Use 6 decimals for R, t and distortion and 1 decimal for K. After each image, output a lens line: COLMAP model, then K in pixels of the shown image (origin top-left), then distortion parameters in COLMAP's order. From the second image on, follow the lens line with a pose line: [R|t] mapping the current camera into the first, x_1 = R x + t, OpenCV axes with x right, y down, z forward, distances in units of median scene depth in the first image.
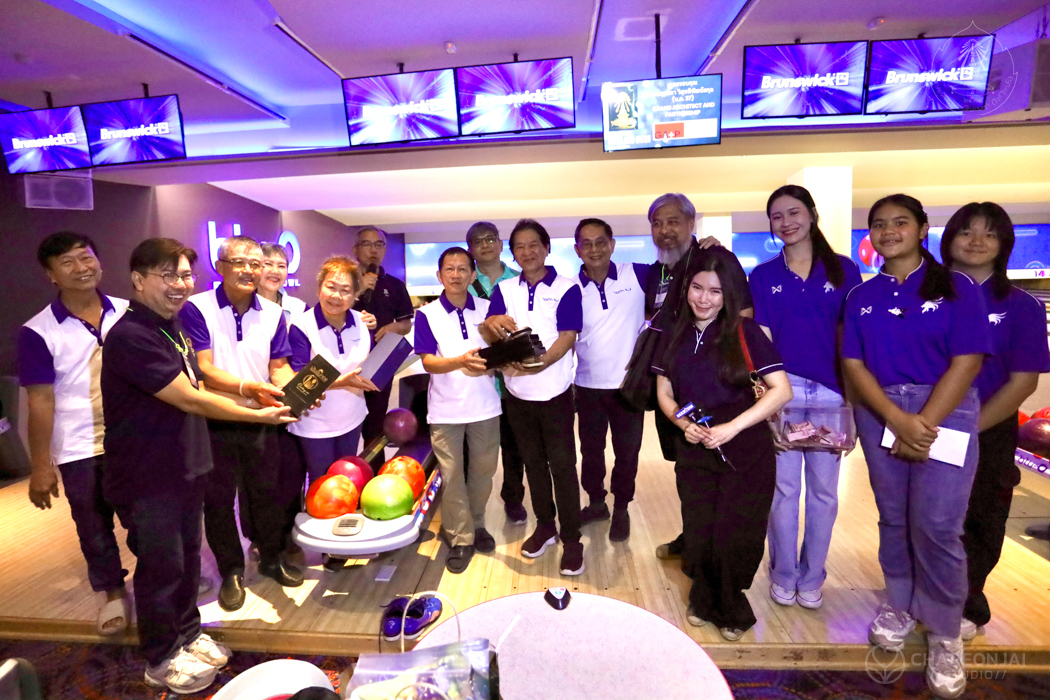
lens RADIAL K [[570.7, 0, 493.5], [0, 570.7, 339.7], [0, 0, 1]] dist [-0.047881, 0.000457]
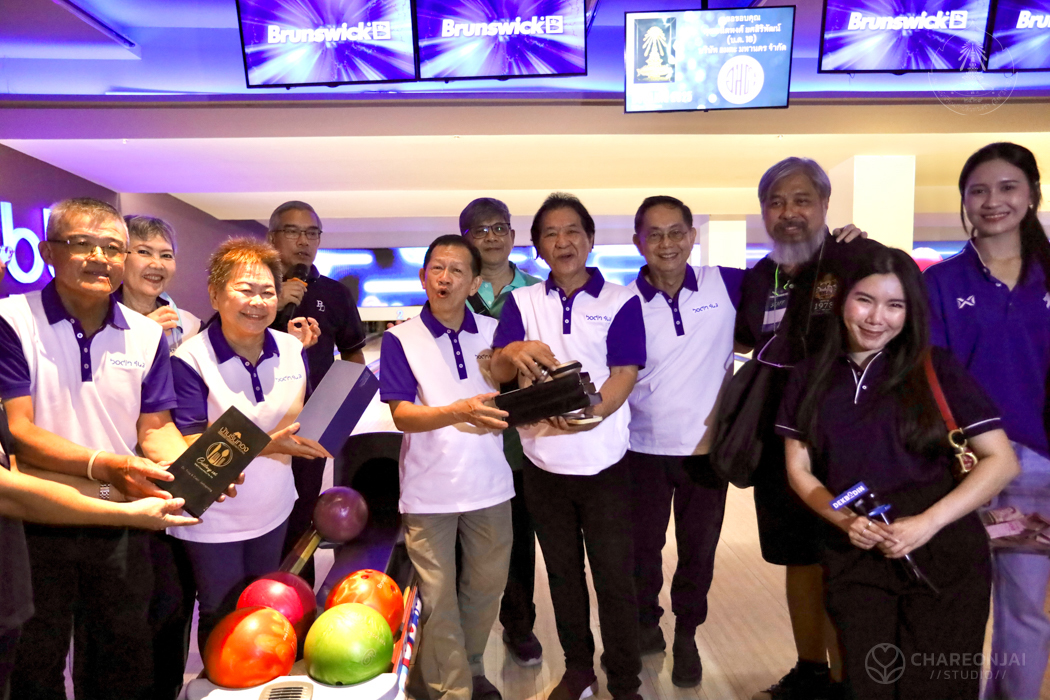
lens RADIAL K [[777.4, 0, 526.2], [0, 777.4, 360.8], [0, 0, 1]] dist [-0.000154, 0.001991]
pose [[0.991247, 0.006617, 0.131855, -0.098799], [-0.003271, 0.999668, -0.025571, 0.000334], [-0.131980, 0.024916, 0.990939, 0.138527]]
